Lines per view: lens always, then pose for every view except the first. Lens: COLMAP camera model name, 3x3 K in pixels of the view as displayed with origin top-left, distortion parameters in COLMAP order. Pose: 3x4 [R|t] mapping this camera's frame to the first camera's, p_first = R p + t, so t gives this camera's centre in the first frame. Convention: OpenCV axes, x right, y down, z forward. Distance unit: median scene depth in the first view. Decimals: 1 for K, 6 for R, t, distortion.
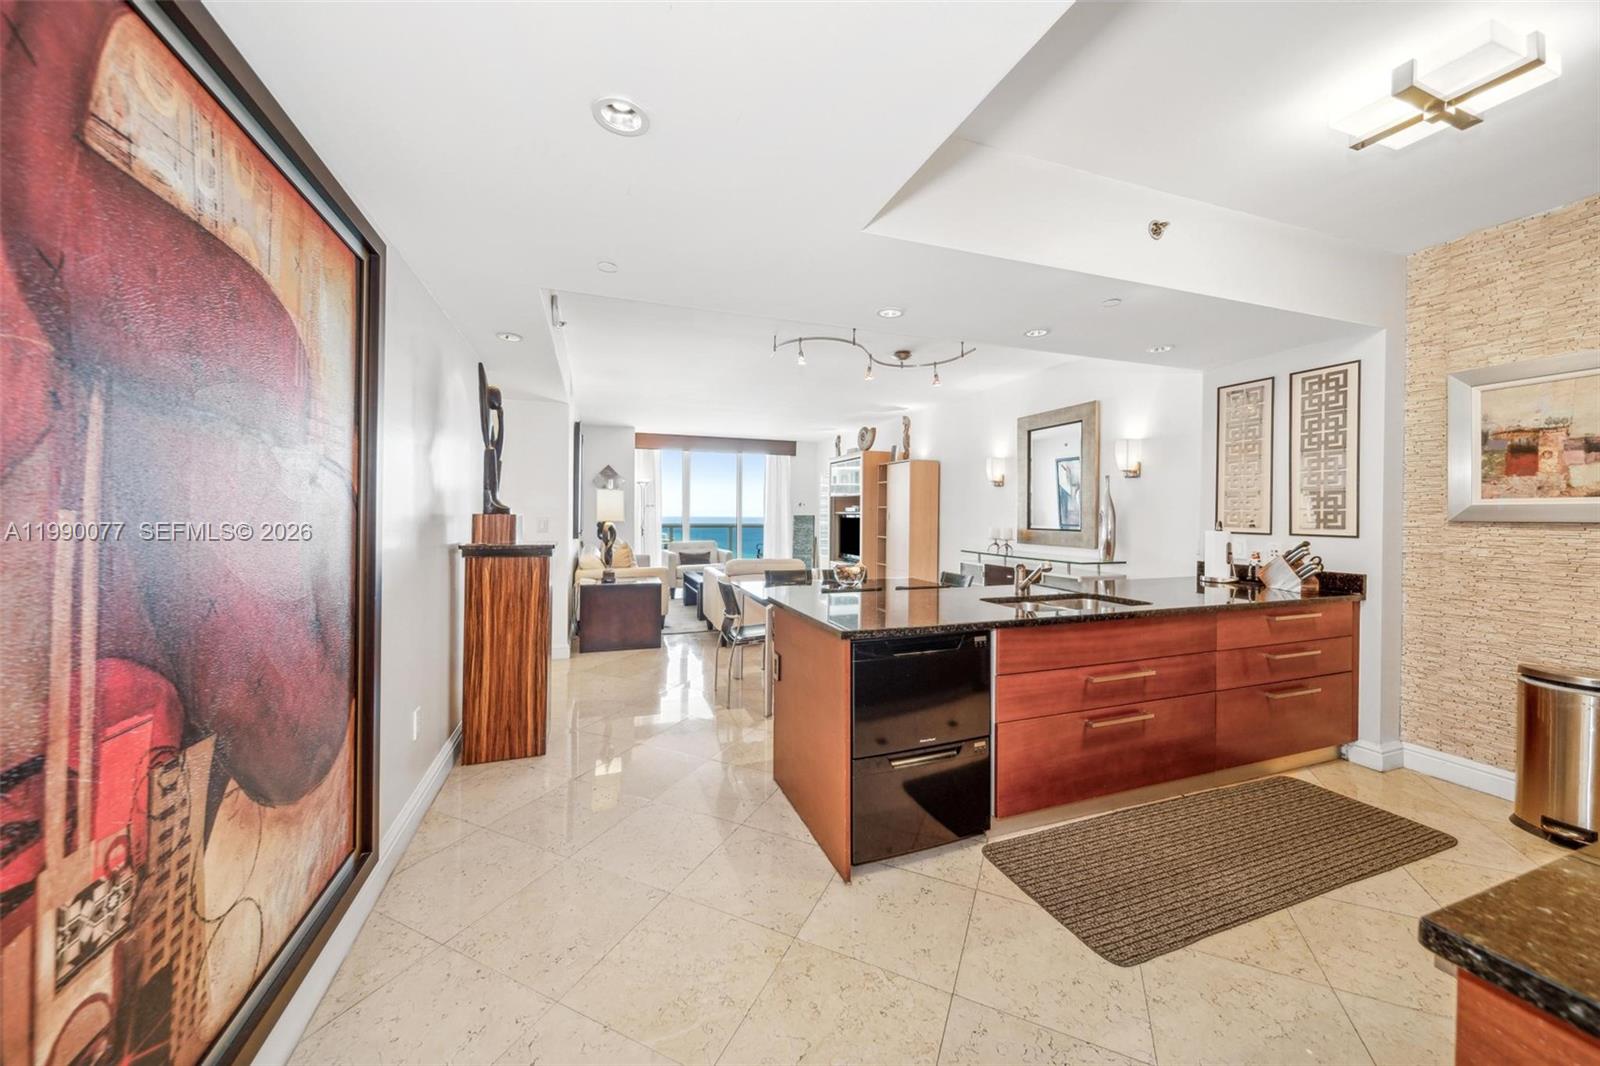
lens RADIAL K [[562.3, 0, 800.6], [0, 562.3, 518.6], [0, 0, 1]] dist [-0.000027, -0.002248]
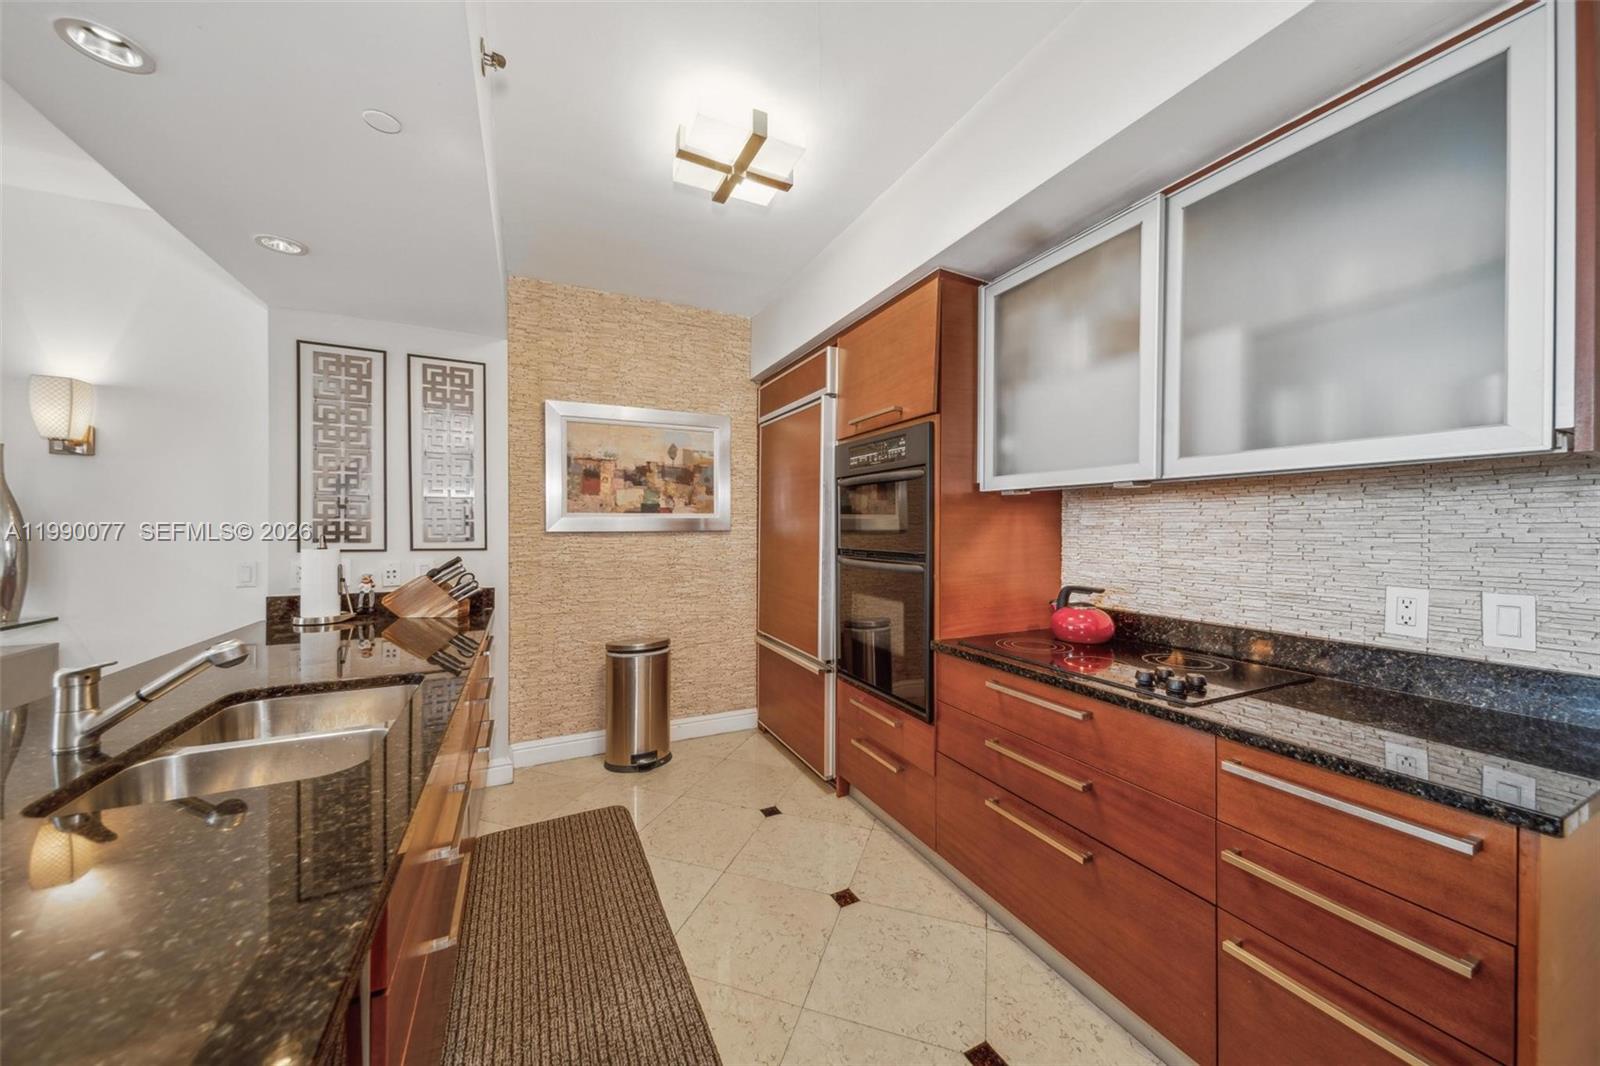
lens RADIAL K [[558.8, 0, 797.9], [0, 558.8, 529.8], [0, 0, 1]] dist [0.016024, -0.006936]
pose [[-0.115483, -0.008313, 0.993275, -0.016296], [0.005900, 0.999942, 0.009054, -0.005915], [-0.993292, 0.006906, -0.115427, 0.620133]]
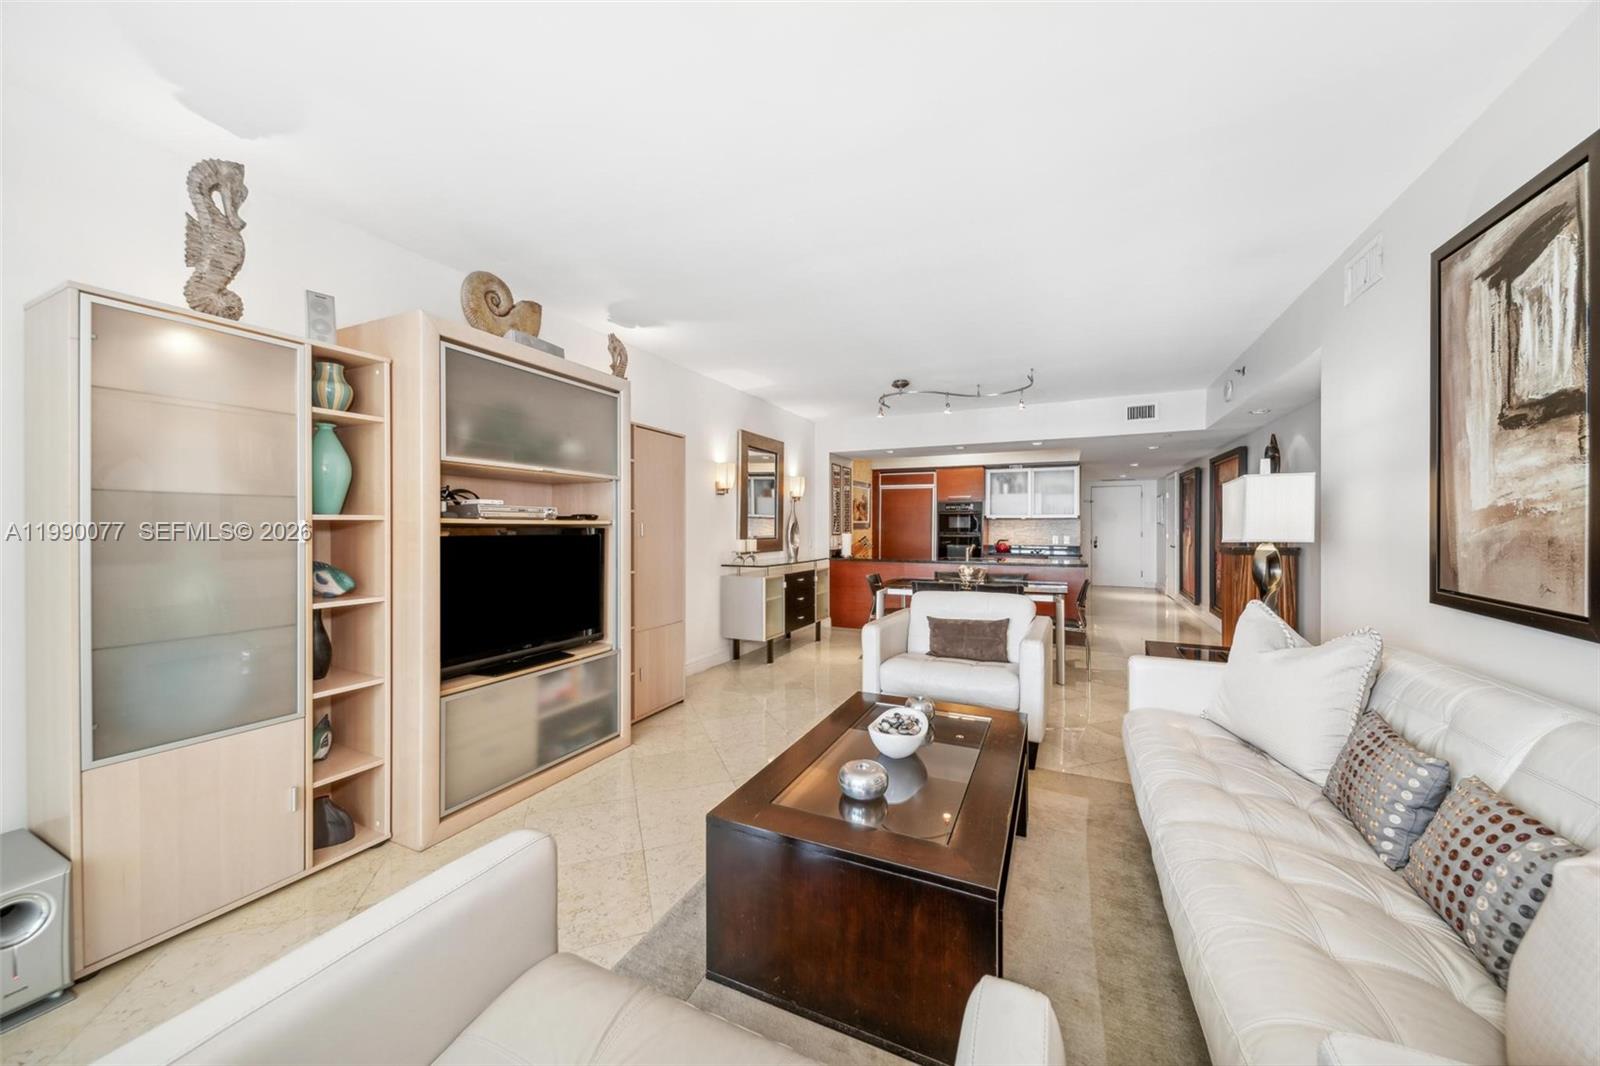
lens RADIAL K [[558.8, 0, 797.9], [0, 558.8, 529.8], [0, 0, 1]] dist [0.016024, -0.006936]
pose [[-0.710928, -0.011786, 0.703166, -0.762202], [-0.001650, 0.999885, 0.015092, -0.027630], [-0.703263, 0.009569, -0.710866, 3.279209]]
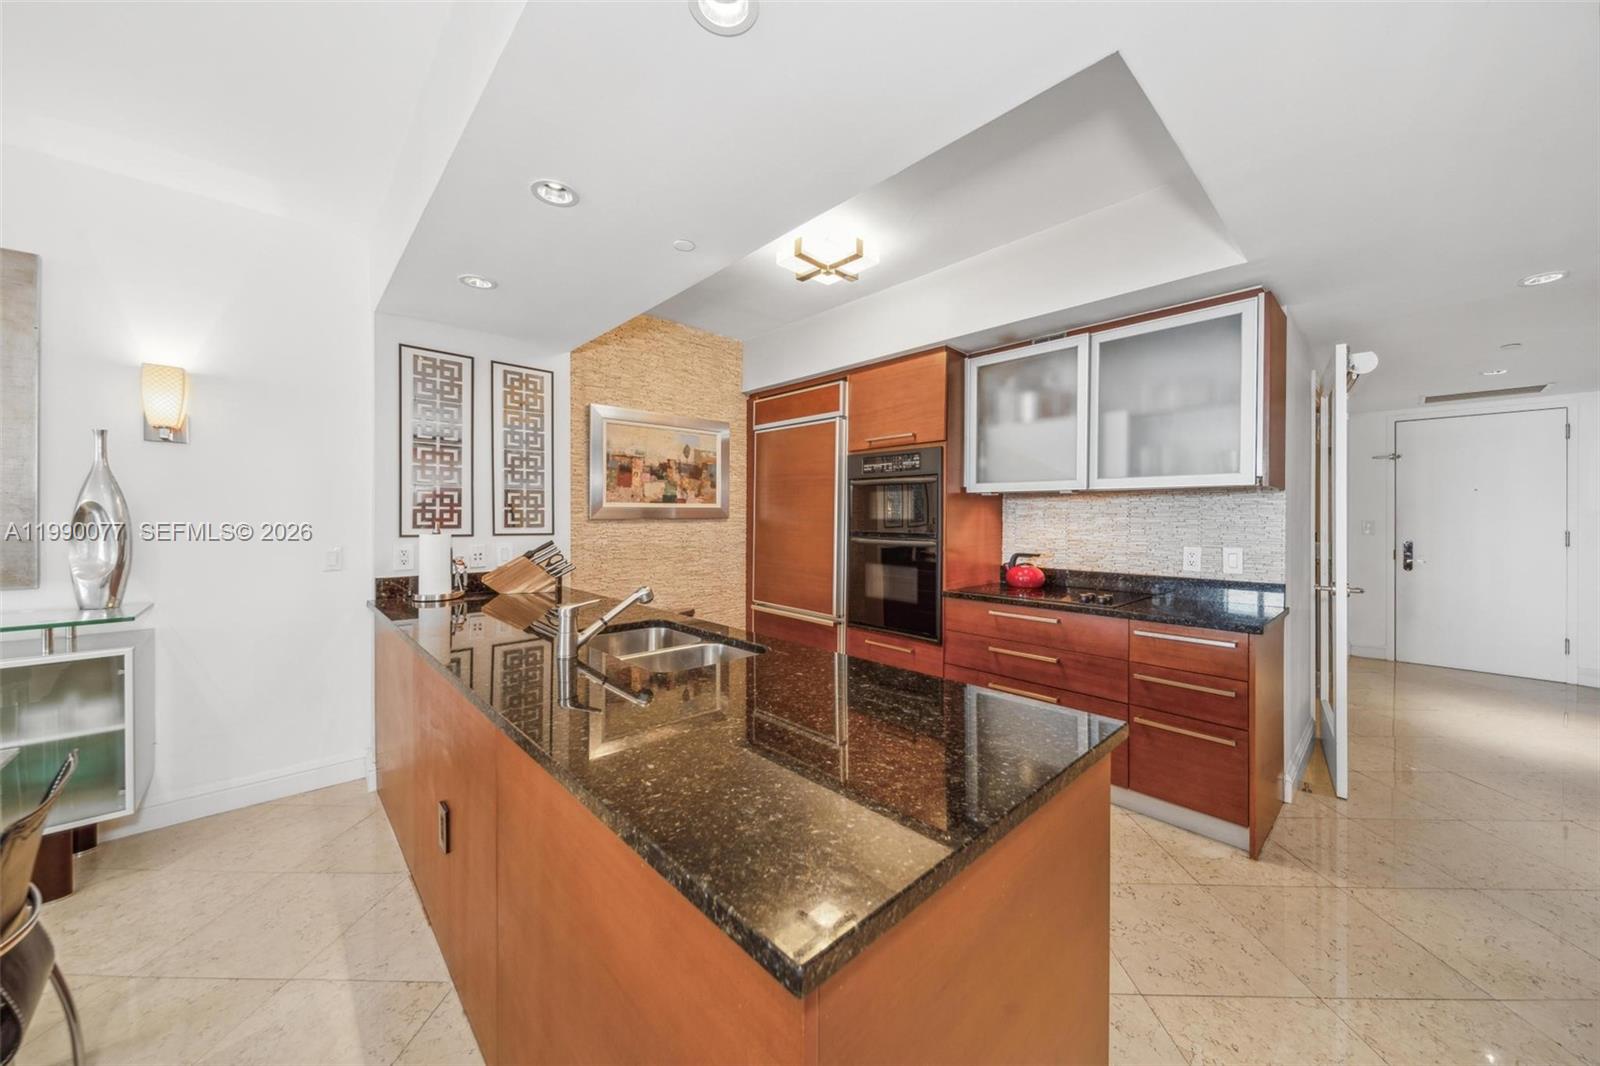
lens RADIAL K [[562.3, 0, 800.6], [0, 562.3, 518.6], [0, 0, 1]] dist [-0.000027, -0.002248]
pose [[-0.405269, -0.009637, 0.914147, -0.212670], [0.001630, 0.999935, 0.011265, -0.009302], [-0.914196, 0.006055, -0.405227, 1.067251]]
